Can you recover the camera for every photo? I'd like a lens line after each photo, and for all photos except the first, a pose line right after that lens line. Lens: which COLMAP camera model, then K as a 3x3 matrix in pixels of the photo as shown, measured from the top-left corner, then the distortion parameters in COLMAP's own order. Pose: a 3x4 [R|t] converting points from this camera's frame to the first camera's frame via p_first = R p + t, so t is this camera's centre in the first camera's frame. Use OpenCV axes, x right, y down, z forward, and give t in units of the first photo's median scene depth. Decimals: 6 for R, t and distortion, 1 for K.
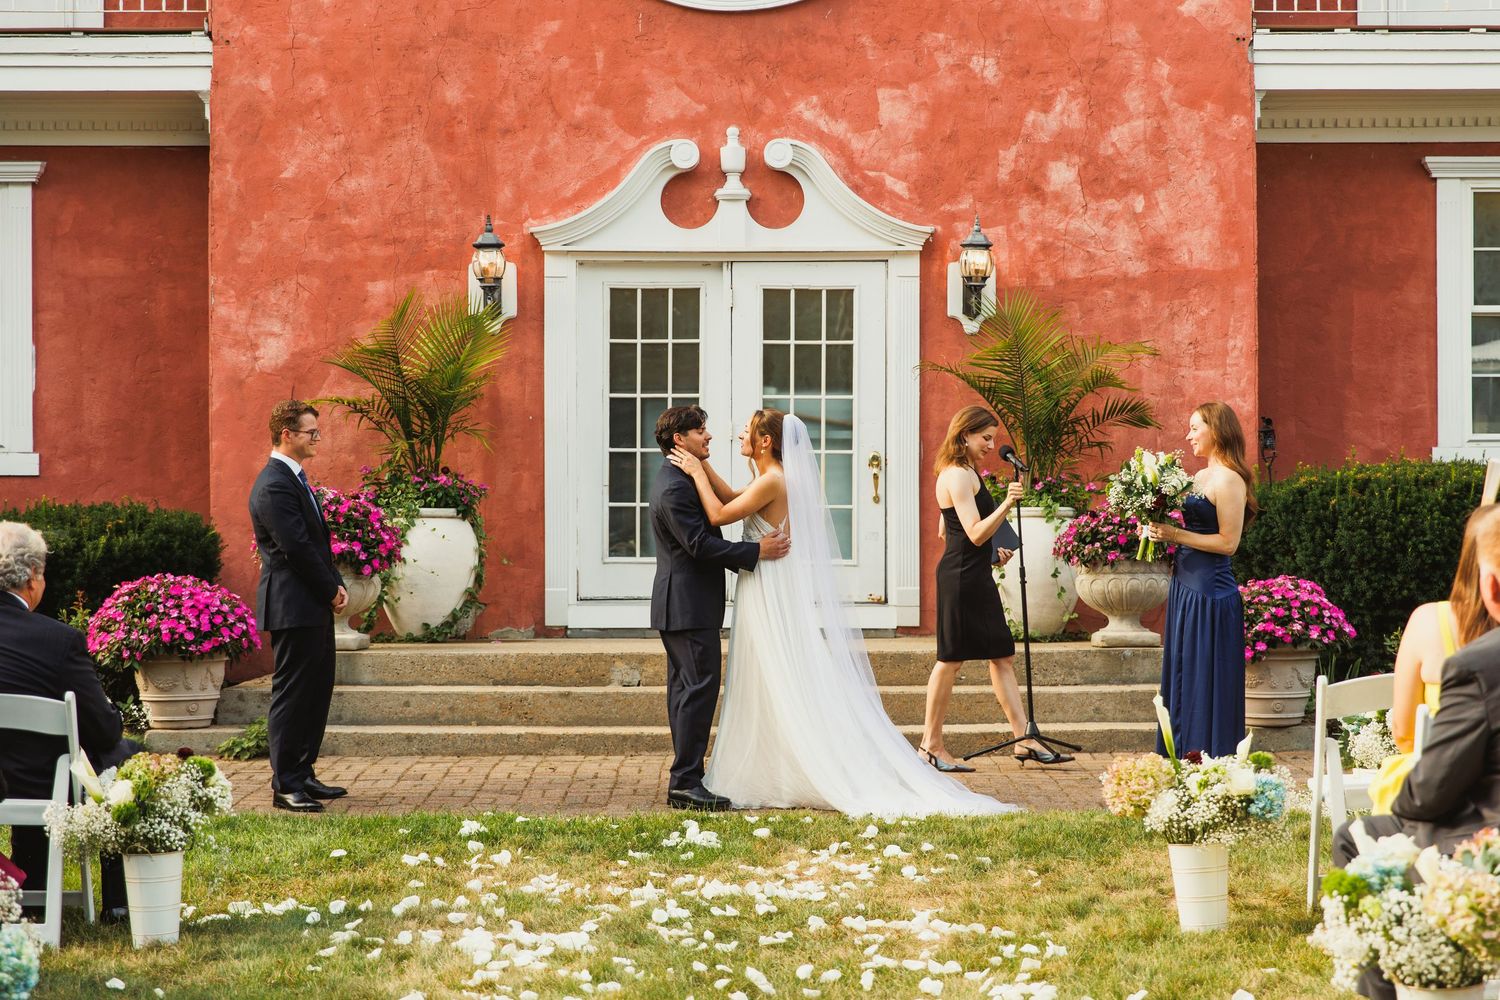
lens RADIAL K [[2561.5, 0, 745.8], [0, 2561.5, 503.8], [0, 0, 1]] dist [0.014910, 0.000000]
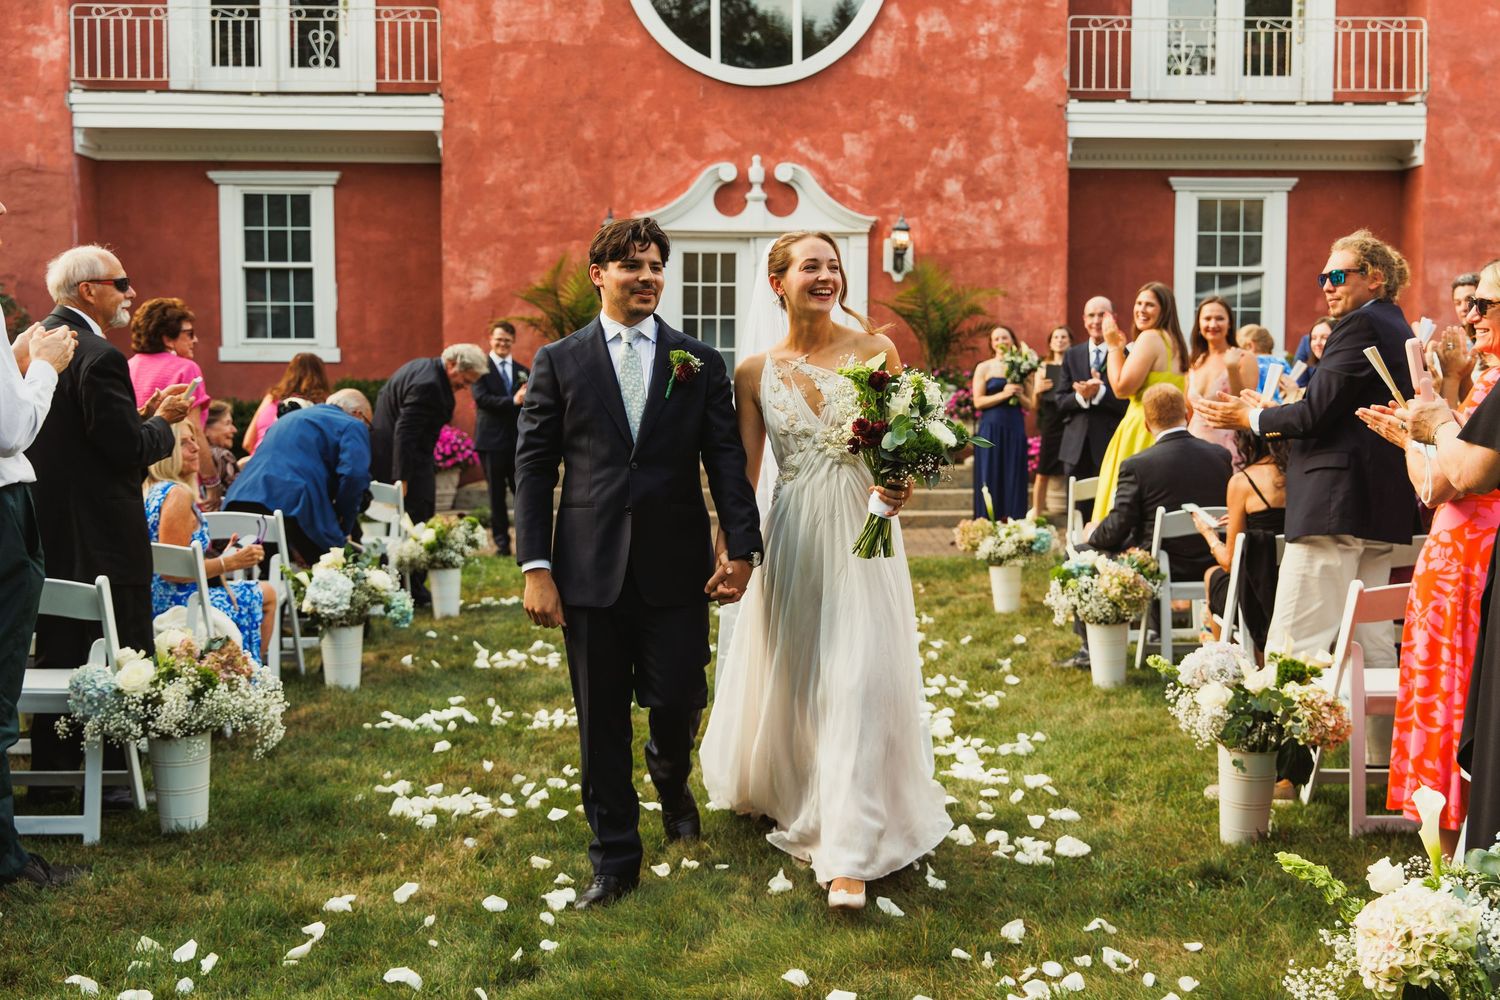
lens RADIAL K [[1912.5, 0, 813.8], [0, 1912.5, 539.5], [0, 0, 1]] dist [0.021208, 0.000000]
pose [[0.999553, 0.004881, 0.029487, -0.003325], [-0.007294, 0.996582, 0.082292, -0.000711], [-0.028985, -0.082470, 0.996172, -0.265992]]
